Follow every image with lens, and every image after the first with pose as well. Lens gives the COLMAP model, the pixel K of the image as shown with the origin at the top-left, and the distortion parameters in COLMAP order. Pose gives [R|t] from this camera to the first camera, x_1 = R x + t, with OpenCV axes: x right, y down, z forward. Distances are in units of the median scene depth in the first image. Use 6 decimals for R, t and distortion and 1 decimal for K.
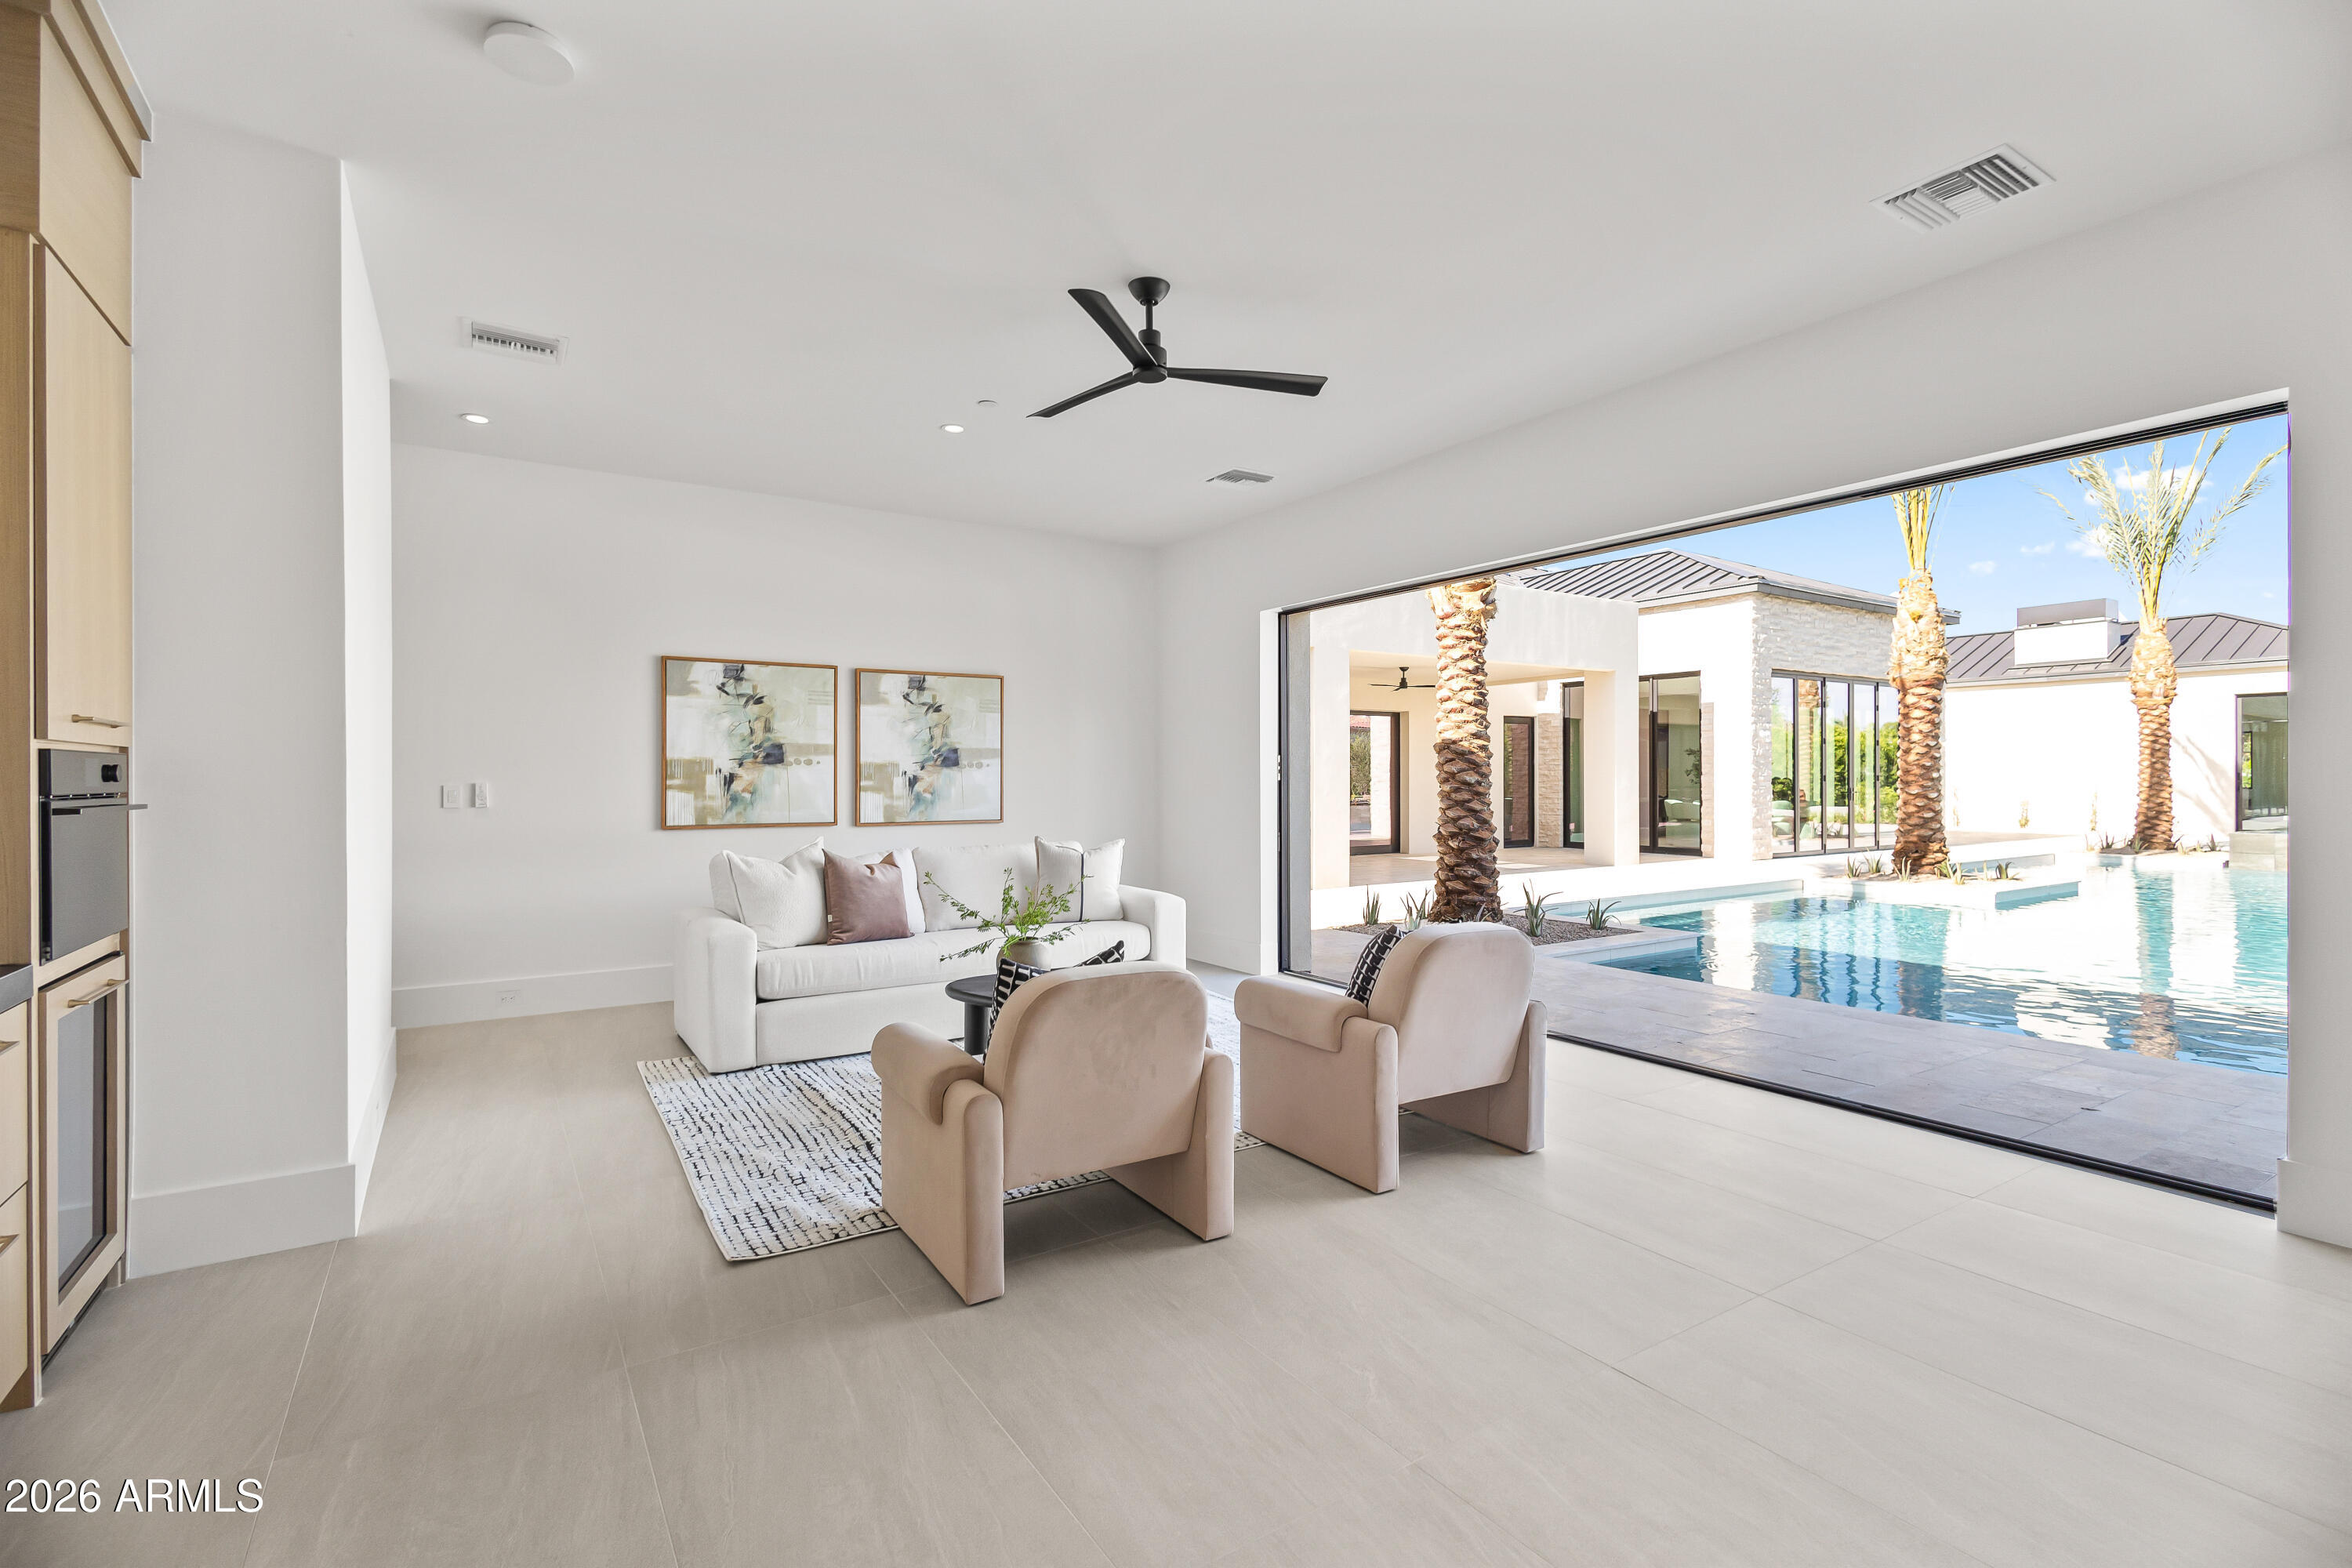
lens RADIAL K [[1111.7, 0, 1162.0], [0, 1111.7, 783.8], [0, 0, 1]] dist [0.006848, -0.000431]
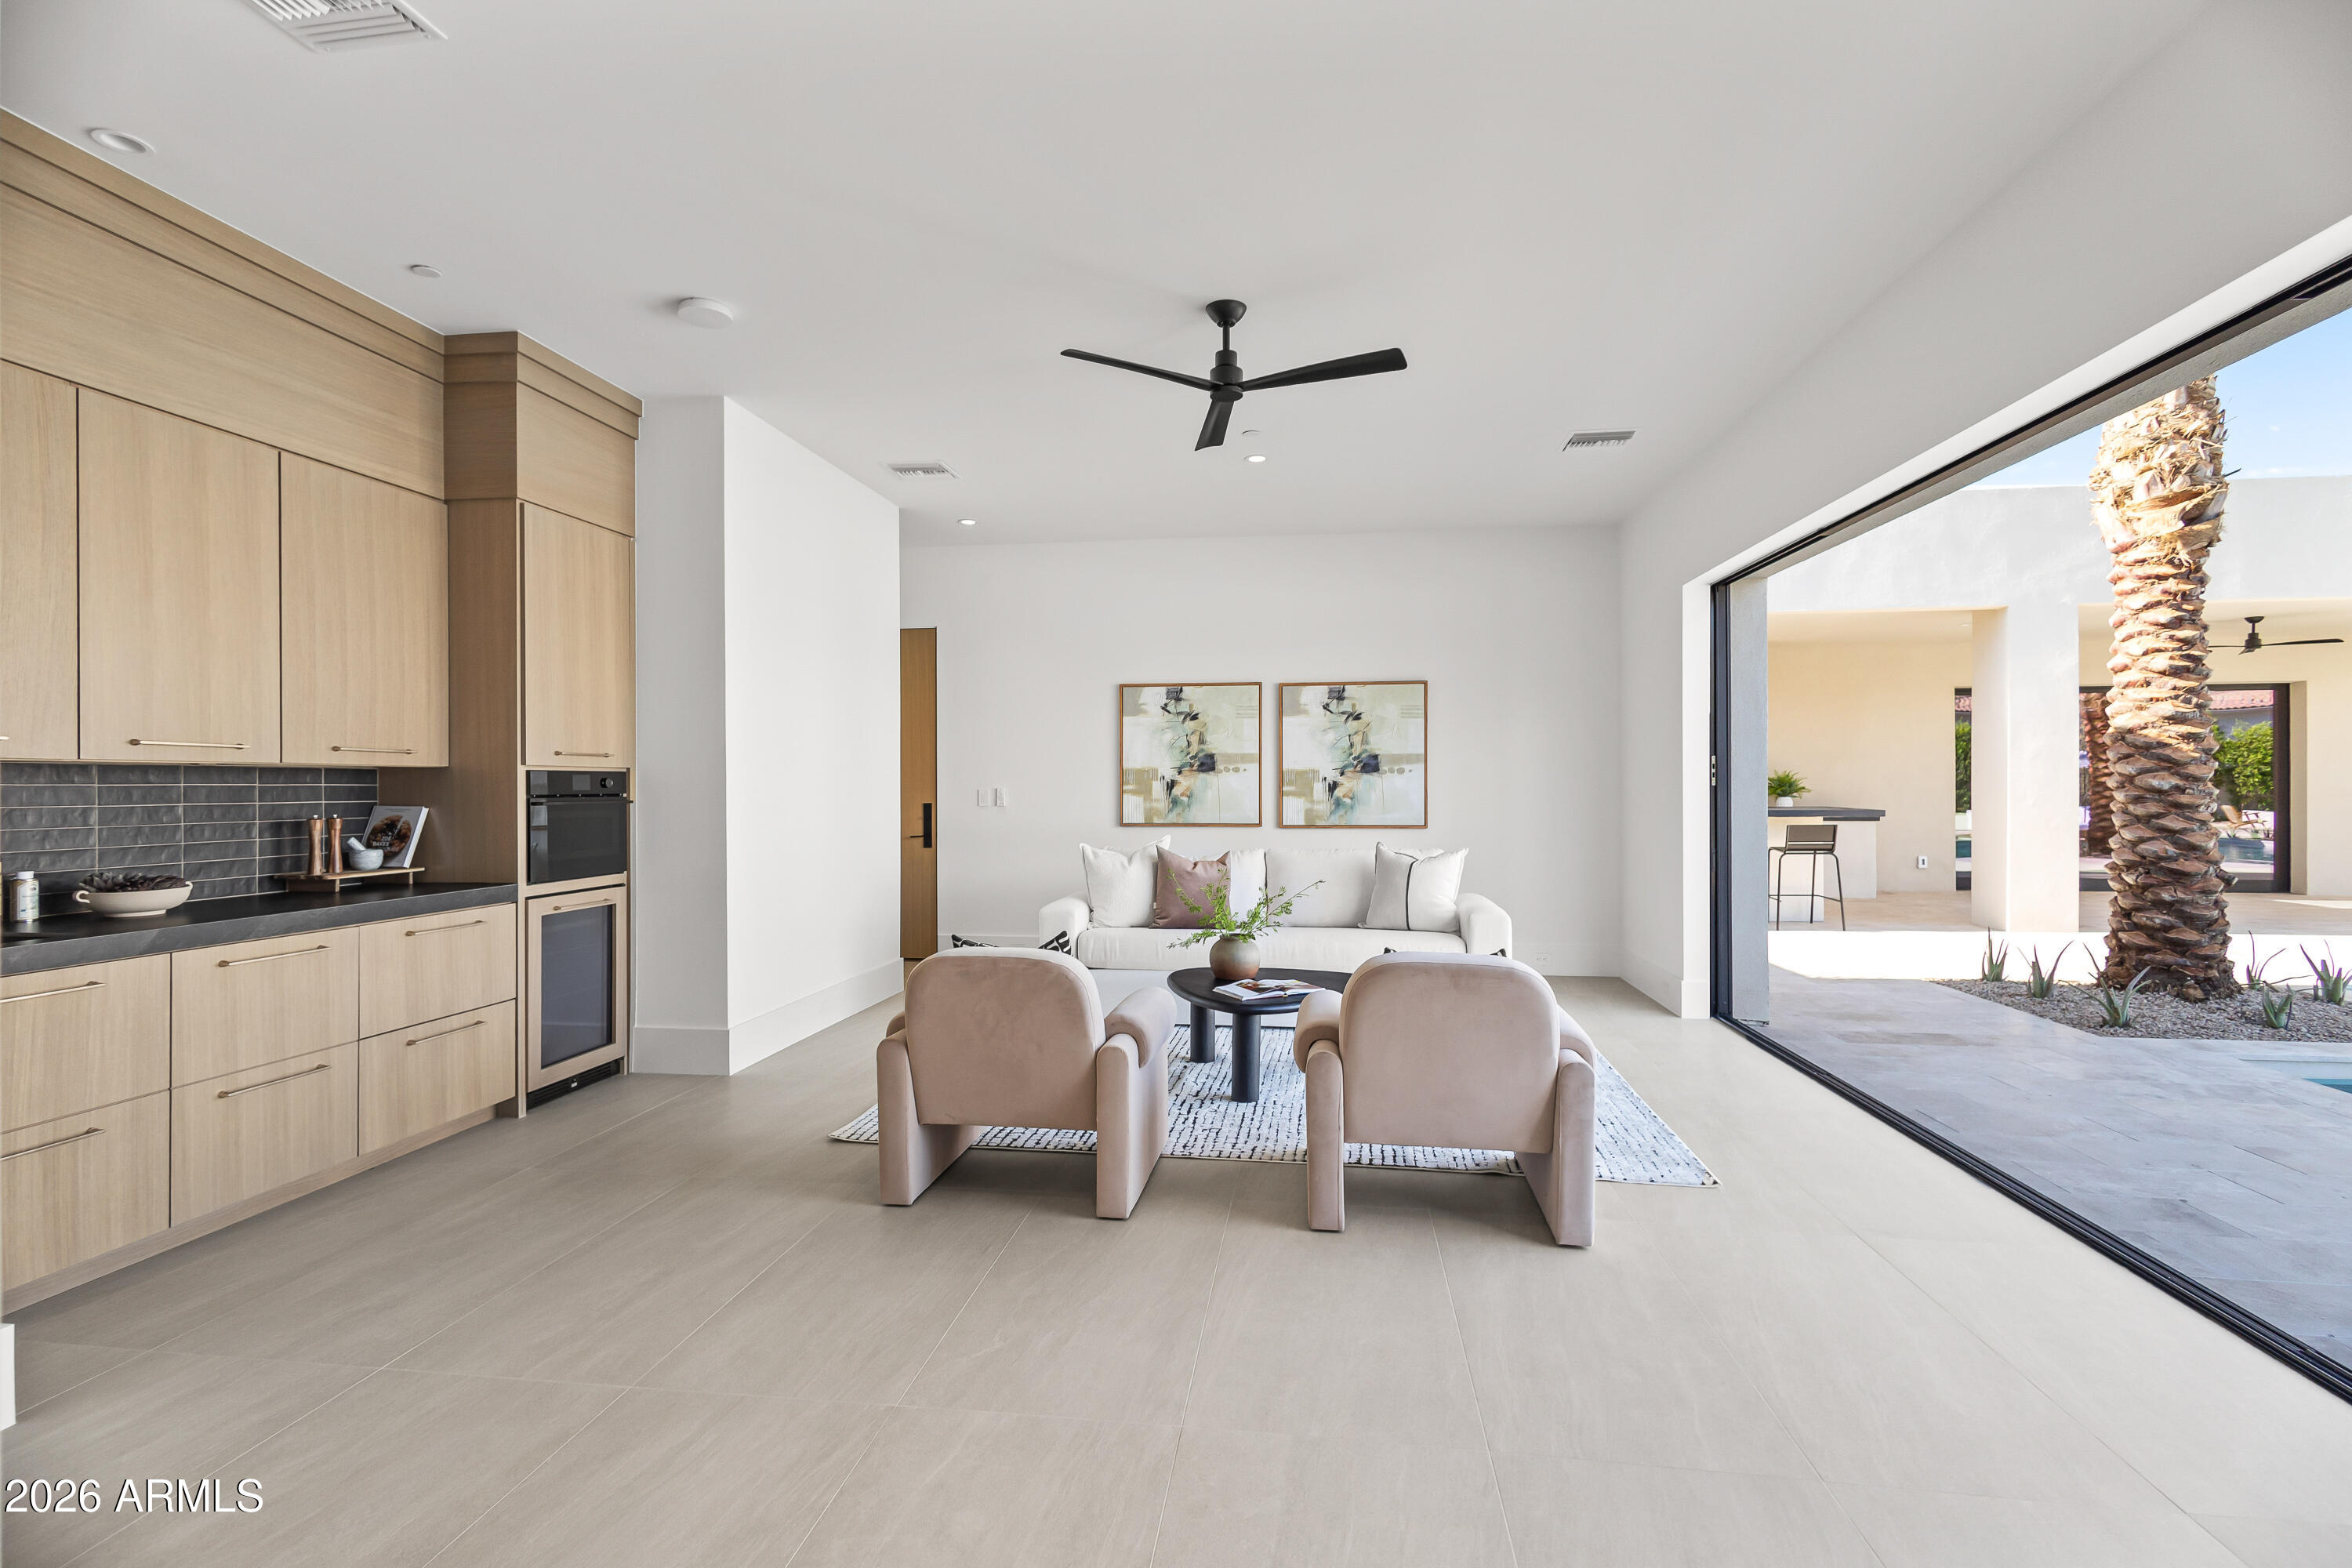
lens RADIAL K [[1111.7, 0, 1162.0], [0, 1111.7, 783.8], [0, 0, 1]] dist [0.006848, -0.000431]
pose [[0.744328, -0.001085, -0.667813, 0.358550], [-0.001687, 0.999992, -0.003504, -0.001082], [0.667812, 0.003735, 0.744321, 0.108859]]
